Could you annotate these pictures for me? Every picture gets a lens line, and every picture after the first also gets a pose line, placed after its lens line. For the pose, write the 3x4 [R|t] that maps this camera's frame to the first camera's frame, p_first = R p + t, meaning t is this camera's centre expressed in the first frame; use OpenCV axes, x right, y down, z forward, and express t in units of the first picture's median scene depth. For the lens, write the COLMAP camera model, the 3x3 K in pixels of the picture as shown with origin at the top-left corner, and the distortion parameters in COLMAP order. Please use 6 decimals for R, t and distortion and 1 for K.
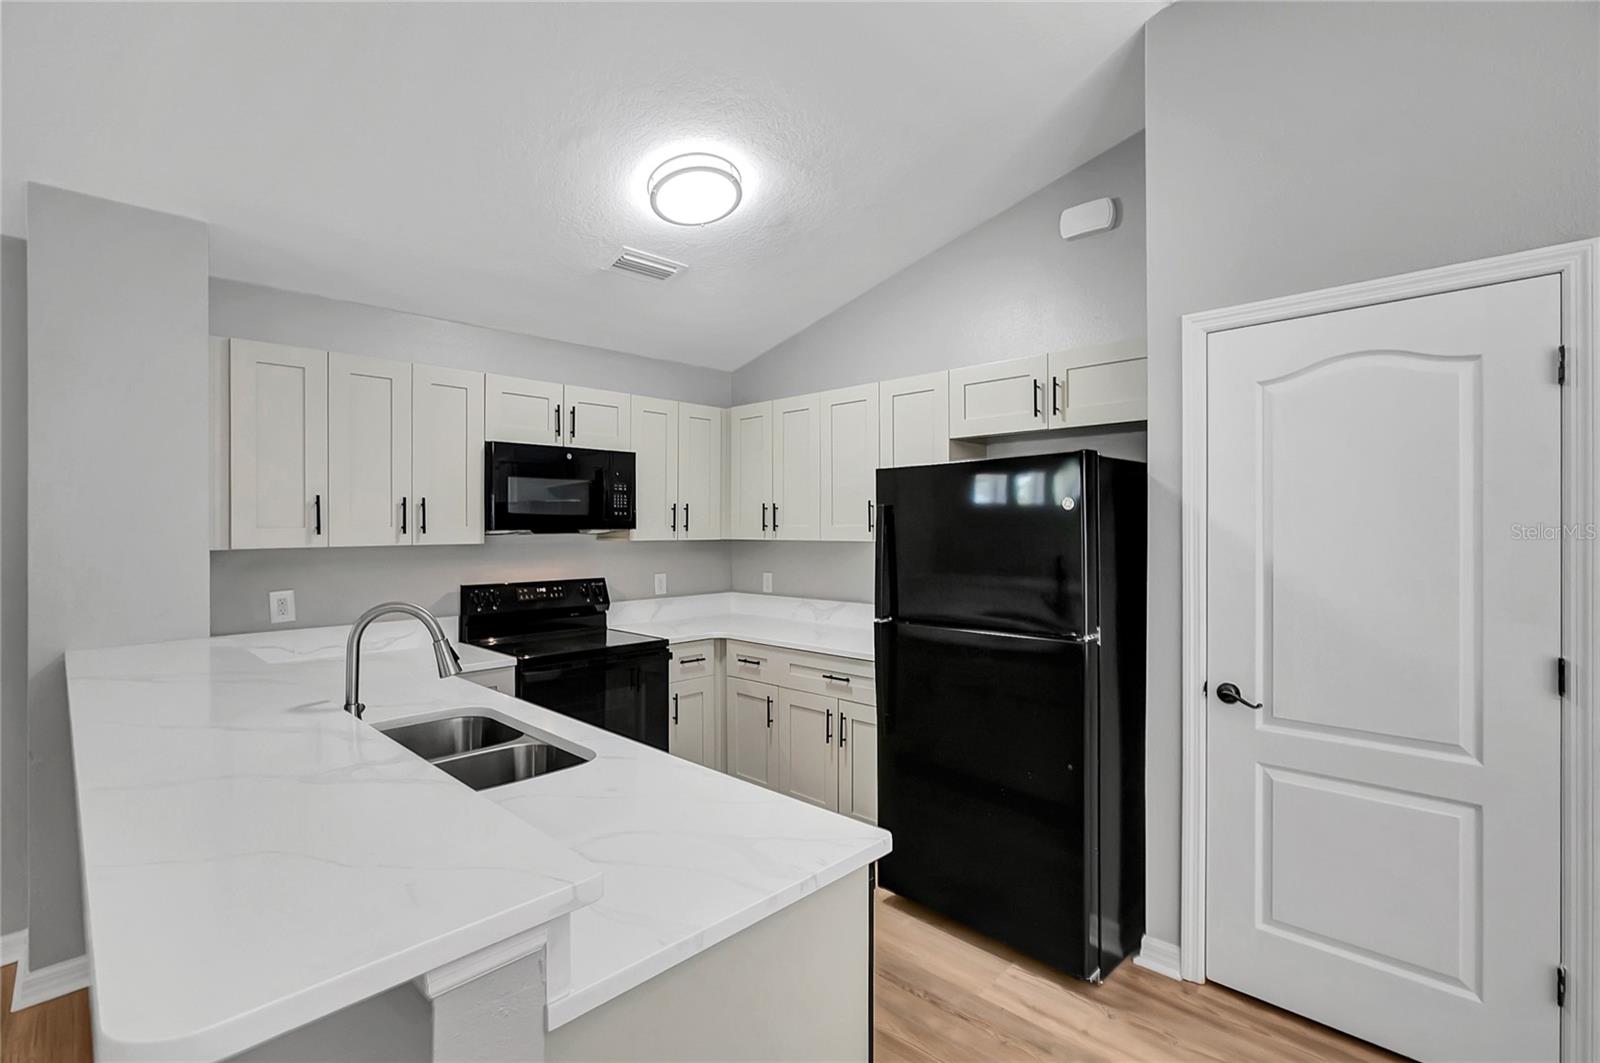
lens RADIAL K [[736.5, 0, 789.5], [0, 736.5, 529.2], [0, 0, 1]] dist [-0.031356, 0.017676]
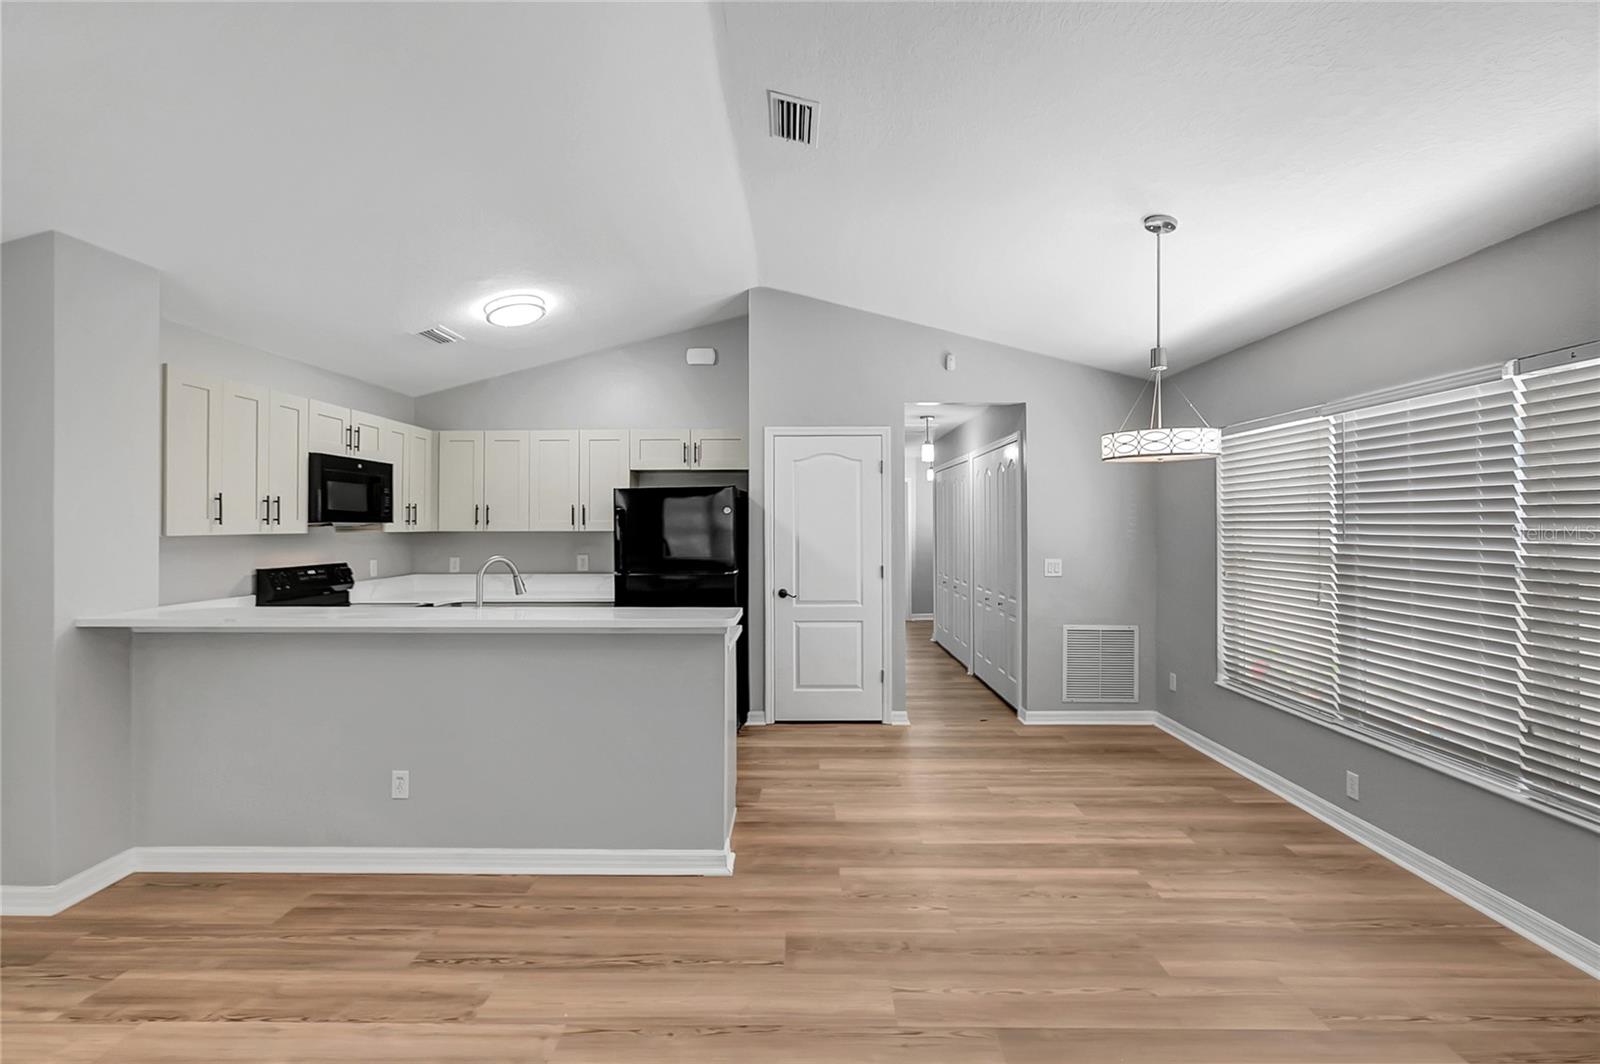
lens RADIAL K [[732.5, 0, 793.7], [0, 732.5, 515.0], [0, 0, 1]] dist [-0.034958, 0.018365]
pose [[0.720227, 0.011121, 0.693649, -0.638097], [0.002584, 0.999822, -0.018713, 0.012928], [-0.693734, 0.015270, 0.720070, -0.452673]]
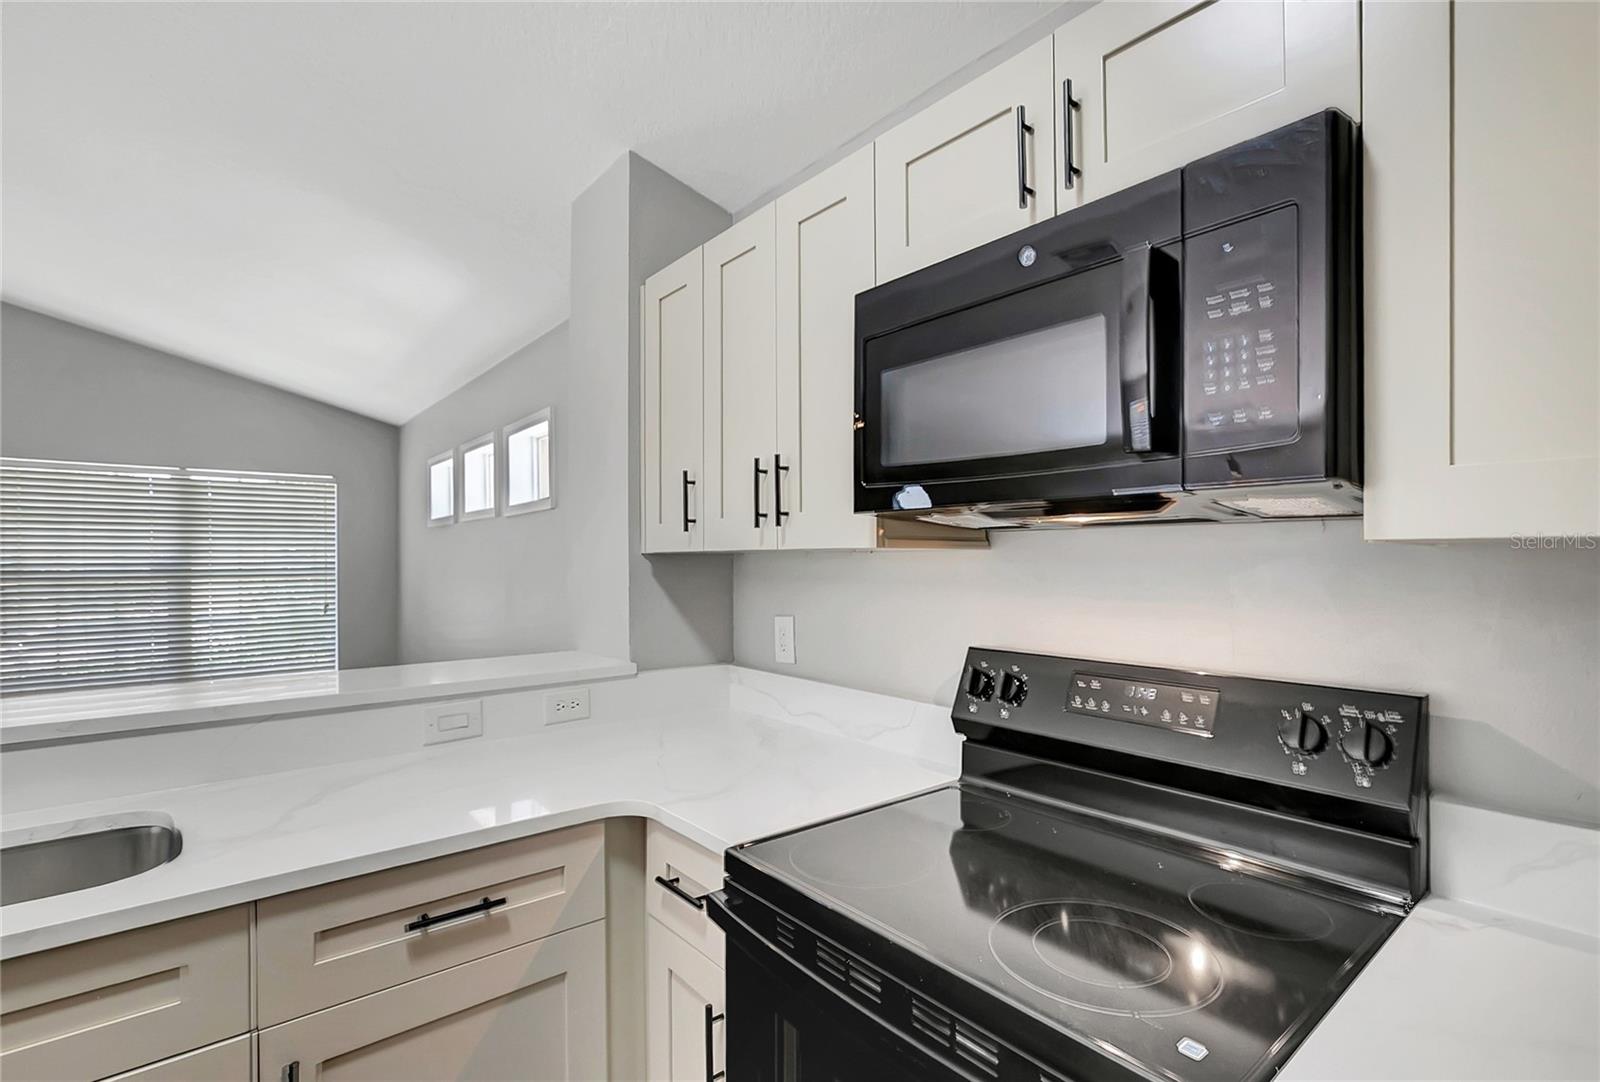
lens RADIAL K [[762.0, 0, 821.4], [0, 762.0, 541.6], [0, 0, 1]] dist [0.004330, 0.000662]
pose [[-0.099743, -0.013705, -0.994919, 0.019138], [0.003657, 0.999893, -0.014140, 0.020873], [0.995007, -0.005049, -0.099682, 0.953514]]
